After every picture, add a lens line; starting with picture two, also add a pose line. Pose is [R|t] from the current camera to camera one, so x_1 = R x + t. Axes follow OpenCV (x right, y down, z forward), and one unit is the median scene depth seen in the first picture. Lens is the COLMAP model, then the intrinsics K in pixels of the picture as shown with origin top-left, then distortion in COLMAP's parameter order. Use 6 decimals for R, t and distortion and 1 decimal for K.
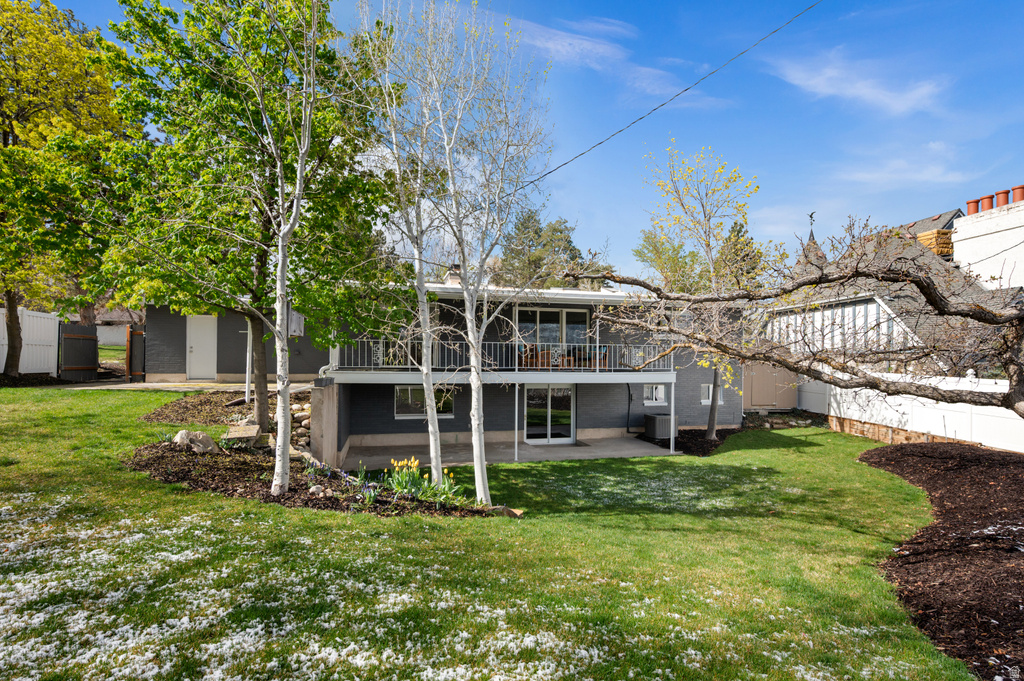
lens RADIAL K [[488.2, 0, 514.4], [0, 488.2, 349.1], [0, 0, 1]] dist [0.000220, 0.000146]
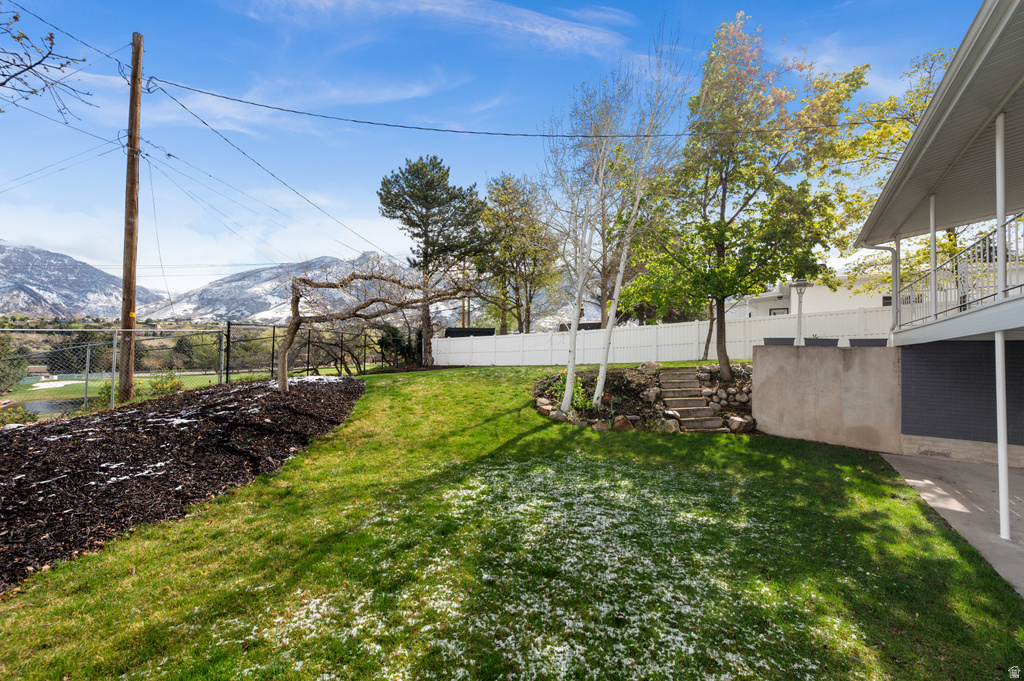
lens RADIAL K [[405.7, 0, 511.8], [0, 405.7, 346.9], [0, 0, 1]] dist [-0.000120, 0.000088]
pose [[-0.750629, -0.042090, -0.659382, 0.404286], [-0.012970, 0.998715, -0.048985, 0.082977], [0.660597, -0.028217, -0.750210, 0.802799]]
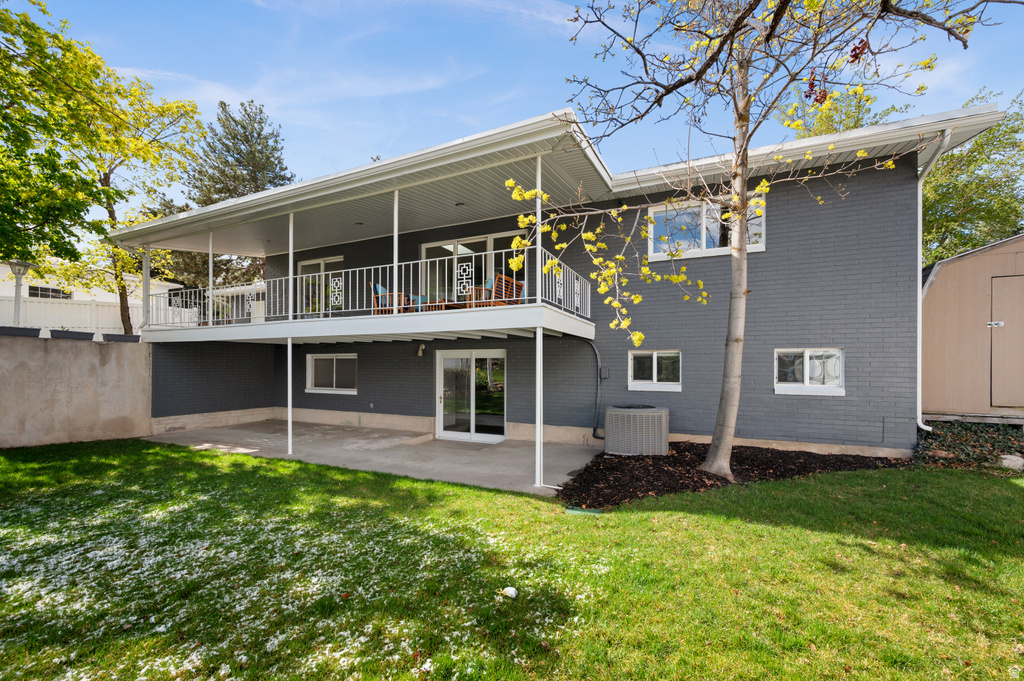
lens RADIAL K [[409.2, 0, 510.5], [0, 409.2, 358.5], [0, 0, 1]] dist [-0.001039, 0.000046]
pose [[0.777080, -0.016764, -0.629179, 0.478289], [0.020574, 0.999788, -0.001230, 0.085221], [0.629066, -0.011989, 0.777260, 0.616182]]
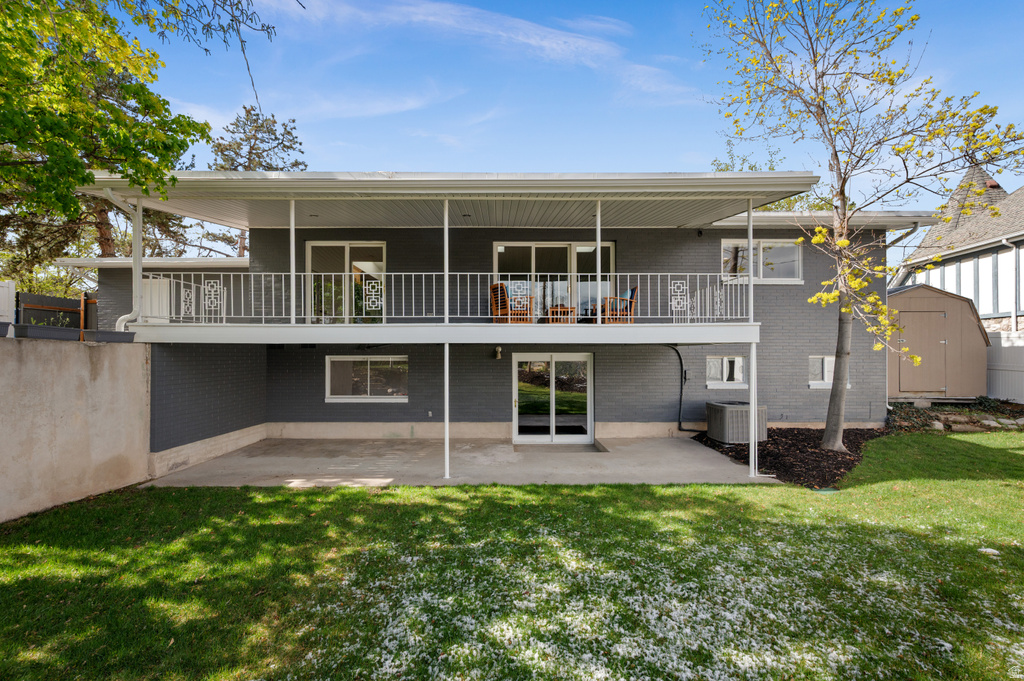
lens RADIAL K [[405.7, 0, 511.8], [0, 405.7, 346.9], [0, 0, 1]] dist [-0.000120, 0.000088]
pose [[0.969728, -0.013120, -0.243833, 0.158355], [0.014452, 0.999889, 0.003678, 0.059383], [0.243758, -0.007091, 0.969810, 0.452978]]
